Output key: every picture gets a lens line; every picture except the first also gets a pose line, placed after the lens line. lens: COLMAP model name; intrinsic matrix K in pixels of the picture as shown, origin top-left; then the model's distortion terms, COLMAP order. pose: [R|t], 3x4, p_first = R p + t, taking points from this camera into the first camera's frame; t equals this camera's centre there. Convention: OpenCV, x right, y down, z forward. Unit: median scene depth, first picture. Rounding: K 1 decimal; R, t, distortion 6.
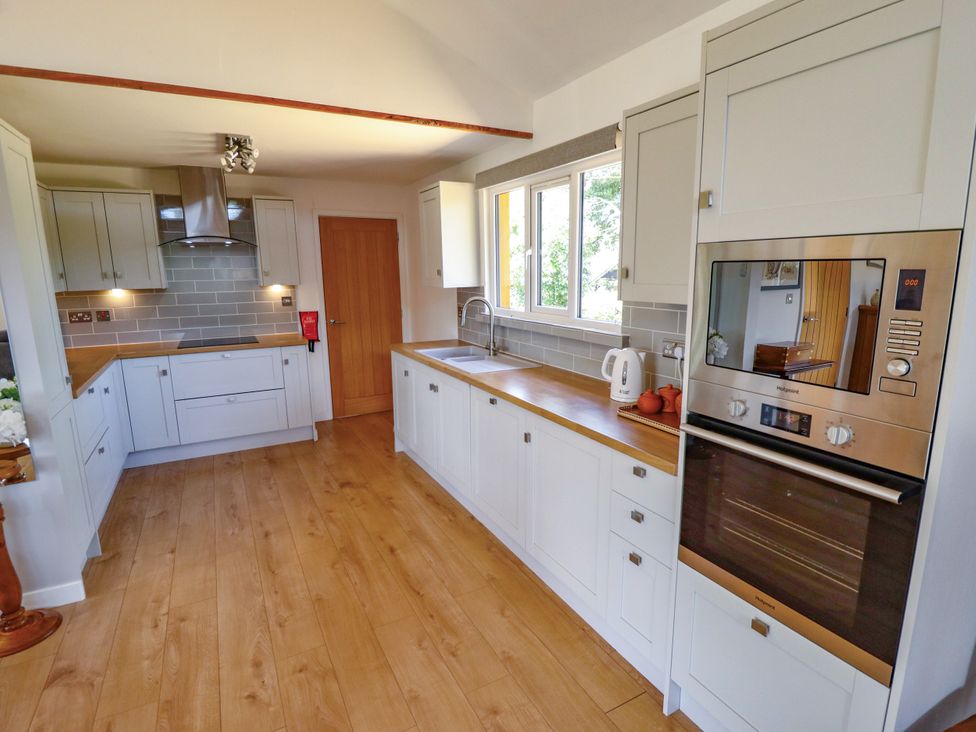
lens RADIAL K [[514.3, 0, 504.5], [0, 514.3, 359.9], [0, 0, 1]] dist [-0.006113, -0.007543]
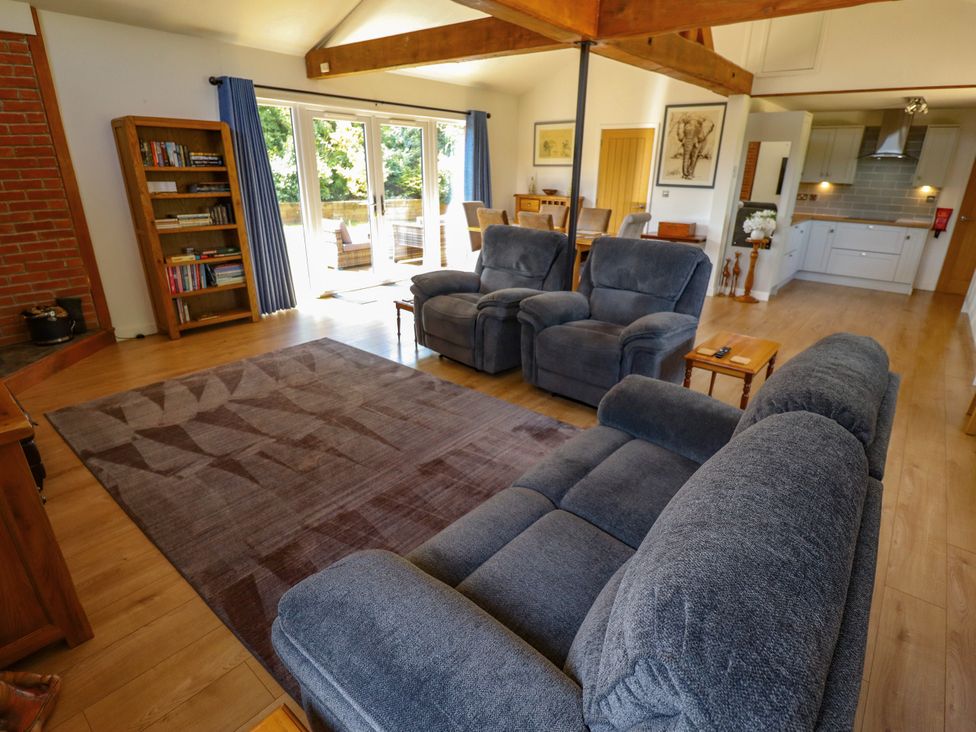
lens RADIAL K [[514.3, 0, 490.6], [0, 514.3, 361.6], [0, 0, 1]] dist [-0.006113, -0.007543]
pose [[0.352633, 0.349468, -0.868057, 0.606907], [-0.189714, 0.935082, 0.299383, 0.133782], [0.916329, 0.059110, 0.396039, -0.753915]]
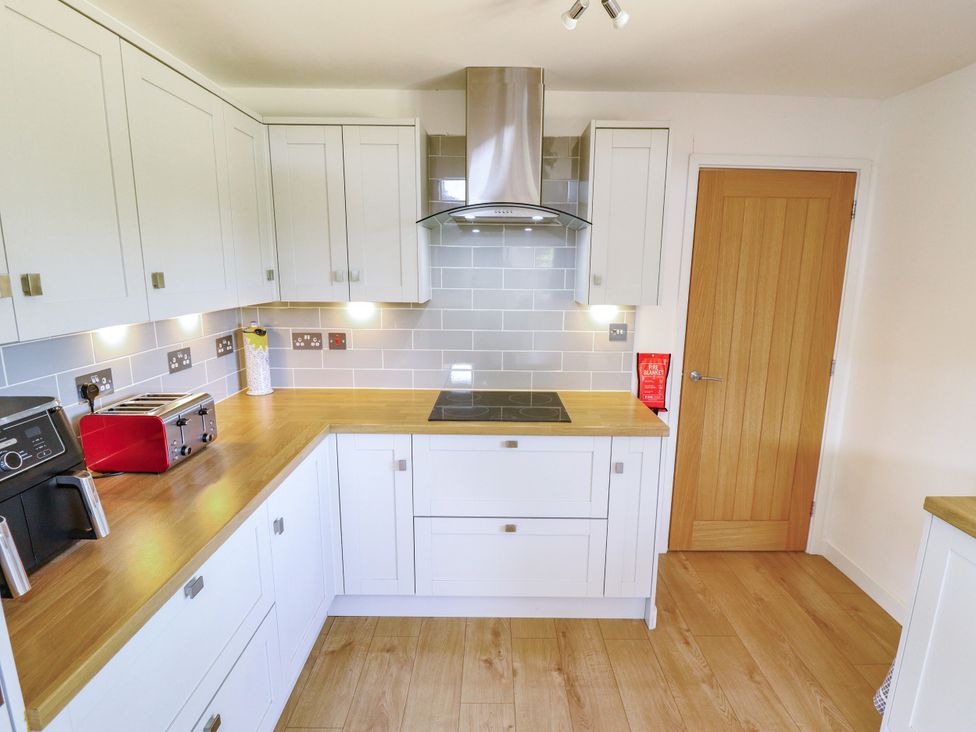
lens RADIAL K [[514.3, 0, 506.9], [0, 514.3, 363.0], [0, 0, 1]] dist [-0.006113, -0.007543]
pose [[0.879059, 0.110119, -0.463820, -0.308486], [-0.105398, 0.993772, 0.036183, -0.100581], [0.464916, 0.017078, 0.885190, 0.533480]]
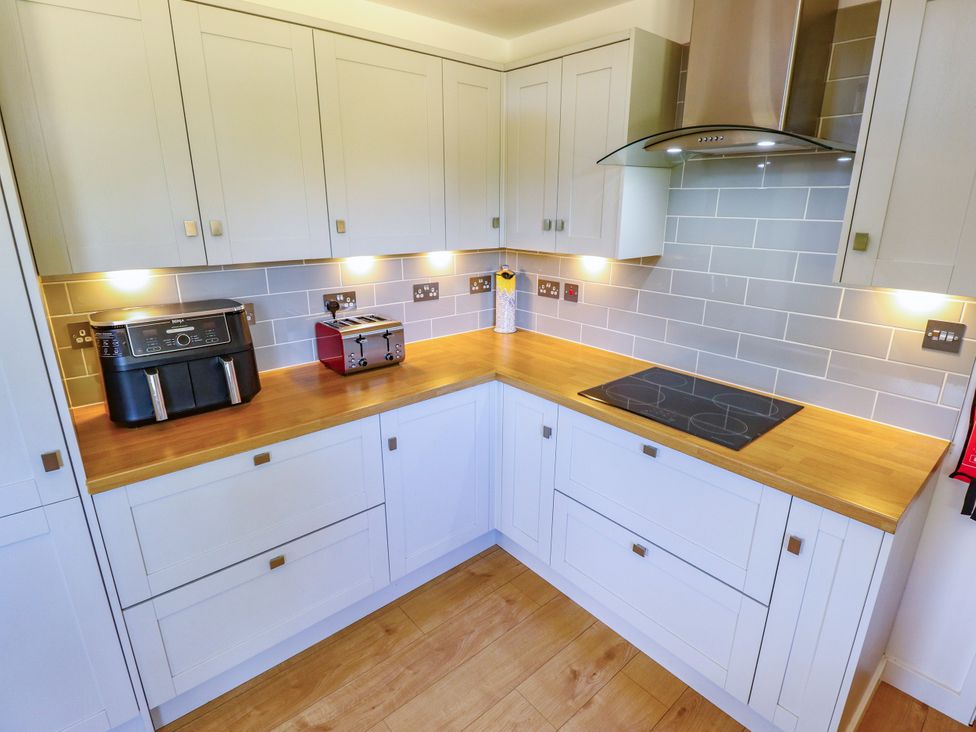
lens RADIAL K [[514.3, 0, 490.0], [0, 514.3, 363.2], [0, 0, 1]] dist [-0.006113, -0.007543]
pose [[0.201188, 0.303567, -0.931327, -0.214094], [-0.182636, 0.945721, 0.268805, -0.147704], [0.962376, 0.116013, 0.245709, 0.749420]]
